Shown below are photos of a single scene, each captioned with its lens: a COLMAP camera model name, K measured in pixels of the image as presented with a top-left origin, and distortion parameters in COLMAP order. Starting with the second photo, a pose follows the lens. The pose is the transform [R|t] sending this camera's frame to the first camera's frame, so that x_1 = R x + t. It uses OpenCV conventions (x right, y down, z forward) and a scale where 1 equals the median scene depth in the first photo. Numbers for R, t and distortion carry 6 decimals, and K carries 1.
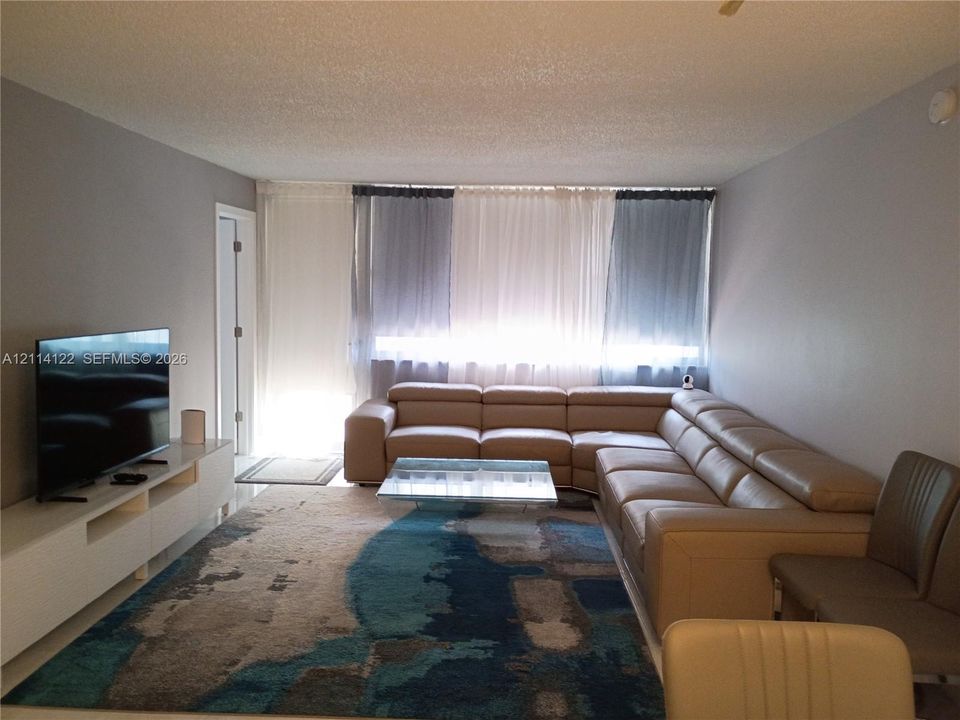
lens RADIAL K [[796.6, 0, 483.3], [0, 796.6, 361.2], [0, 0, 1]] dist [0.069919, -0.087306]
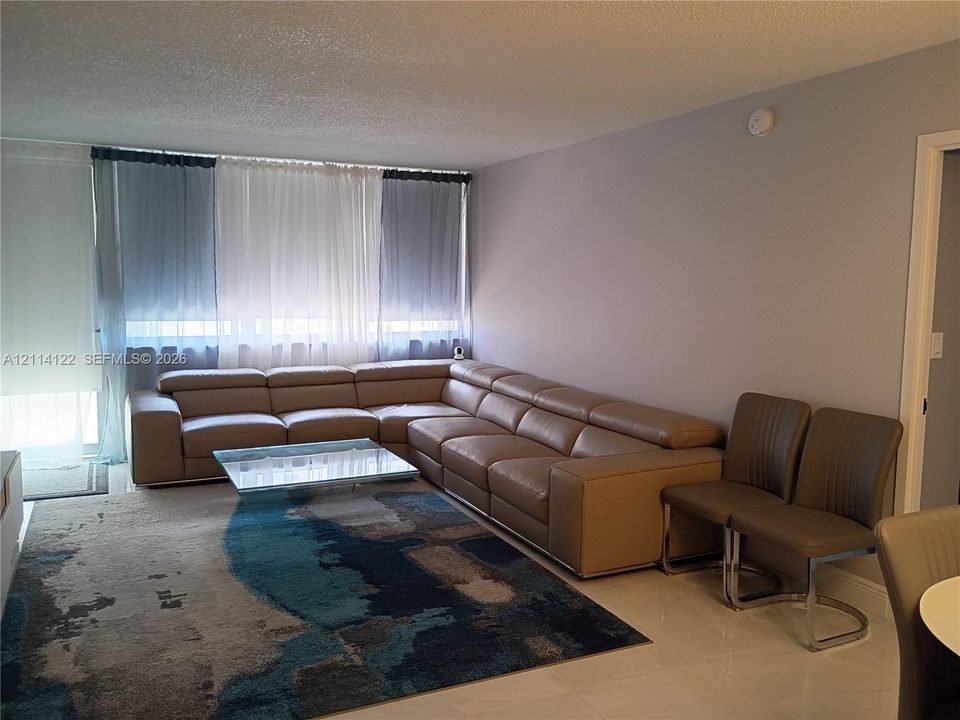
lens RADIAL K [[796.6, 0, 483.3], [0, 796.6, 361.2], [0, 0, 1]] dist [0.069919, -0.087306]
pose [[0.890394, -0.059543, 0.451280, -0.202475], [0.047285, 0.998143, 0.038403, -0.002804], [-0.452728, -0.012855, 0.891556, 0.030950]]
